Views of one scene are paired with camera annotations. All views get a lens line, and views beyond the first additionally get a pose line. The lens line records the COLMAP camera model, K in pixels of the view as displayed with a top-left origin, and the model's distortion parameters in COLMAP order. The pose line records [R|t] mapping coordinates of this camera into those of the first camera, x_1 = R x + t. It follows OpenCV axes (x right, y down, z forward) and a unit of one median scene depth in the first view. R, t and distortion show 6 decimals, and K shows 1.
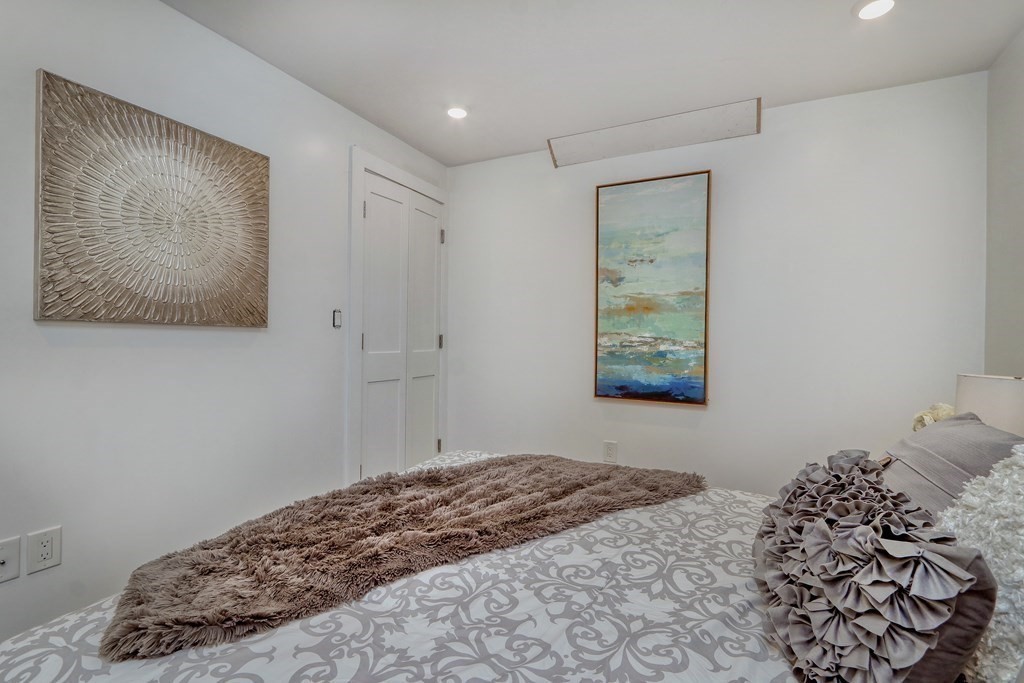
lens RADIAL K [[468.2, 0, 512.7], [0, 468.2, 339.2], [0, 0, 1]] dist [0.003087, 0.000336]
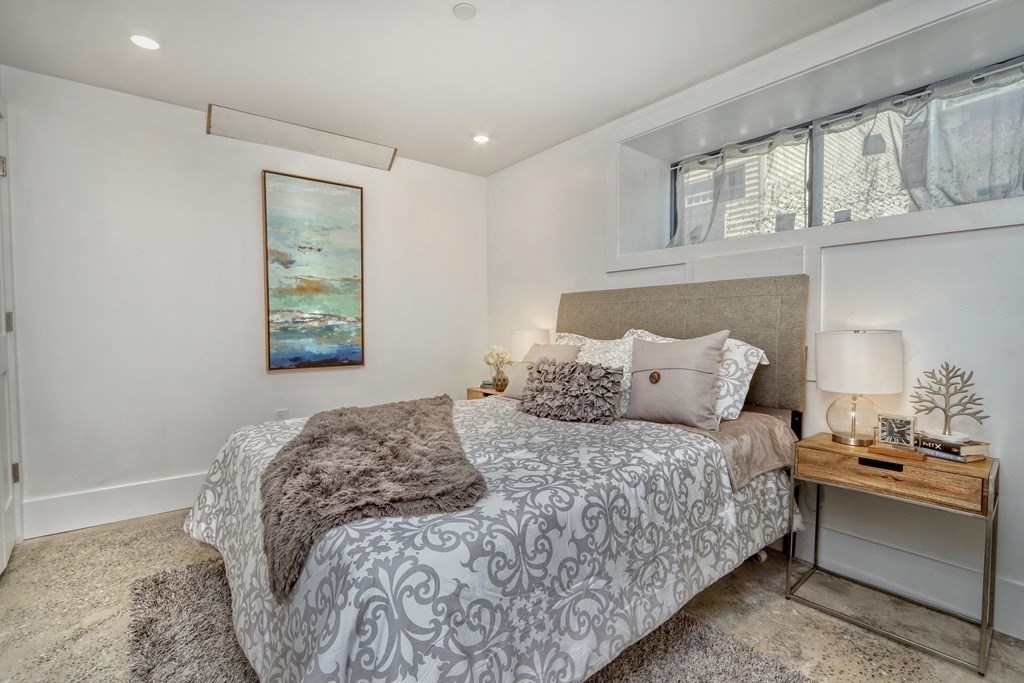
lens RADIAL K [[468.2, 0, 512.6], [0, 468.2, 340.6], [0, 0, 1]] dist [0.003087, 0.000336]
pose [[0.414950, -0.050026, 0.908468, -0.583752], [0.015743, 0.998733, 0.047806, 0.013751], [-0.909708, -0.005536, 0.415212, 0.058220]]
